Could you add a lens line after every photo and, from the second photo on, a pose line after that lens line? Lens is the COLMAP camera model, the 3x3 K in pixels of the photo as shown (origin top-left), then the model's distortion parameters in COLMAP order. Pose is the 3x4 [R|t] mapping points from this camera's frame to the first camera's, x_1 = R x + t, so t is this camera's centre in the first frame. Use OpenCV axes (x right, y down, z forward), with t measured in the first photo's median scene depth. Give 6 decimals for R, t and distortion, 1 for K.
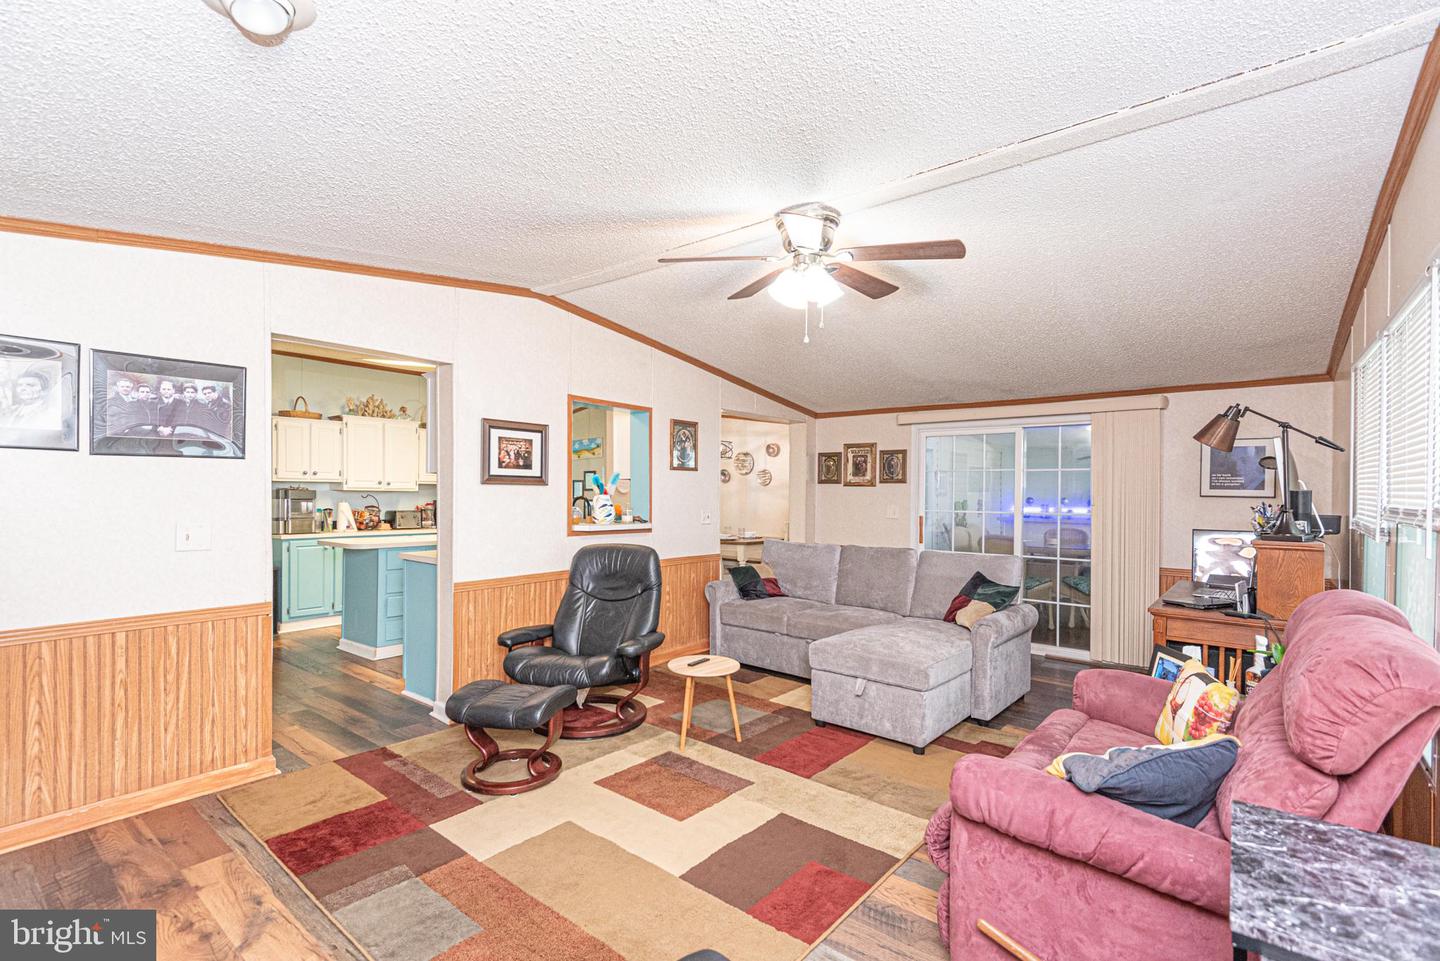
lens RADIAL K [[669.9, 0, 715.5], [0, 669.9, 491.5], [0, 0, 1]] dist [0.036935, 0.000243]
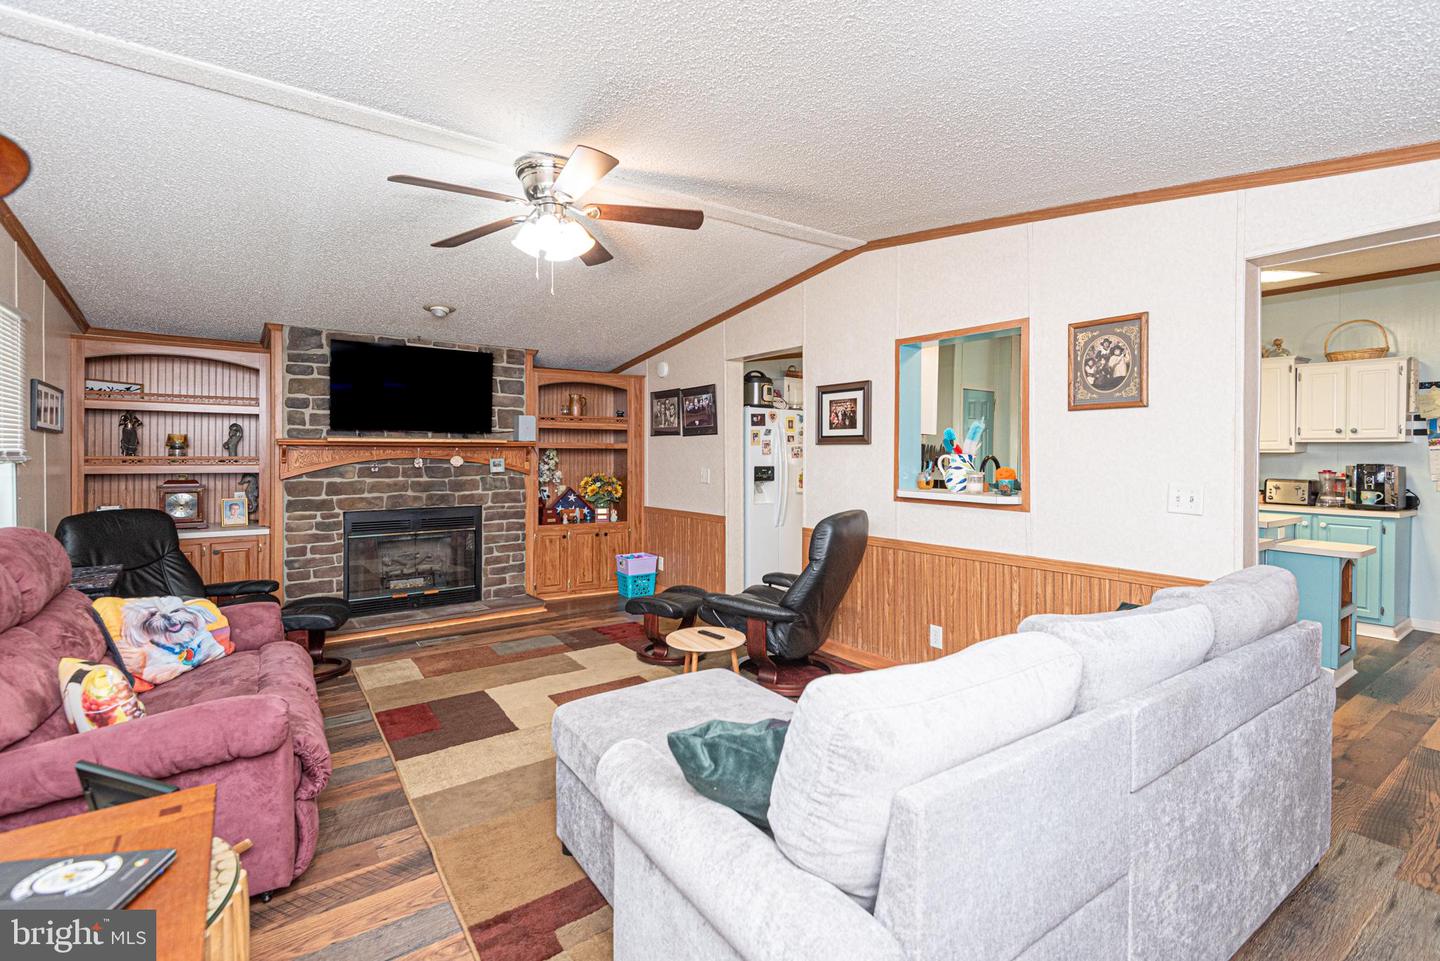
lens RADIAL K [[669.9, 0, 727.2], [0, 669.9, 458.3], [0, 0, 1]] dist [0.036935, 0.000243]
pose [[-0.261374, -0.002806, -0.965233, 0.737902], [-0.002871, 0.999994, -0.002129, 0.013712], [0.965233, 0.002215, -0.261381, 1.094912]]
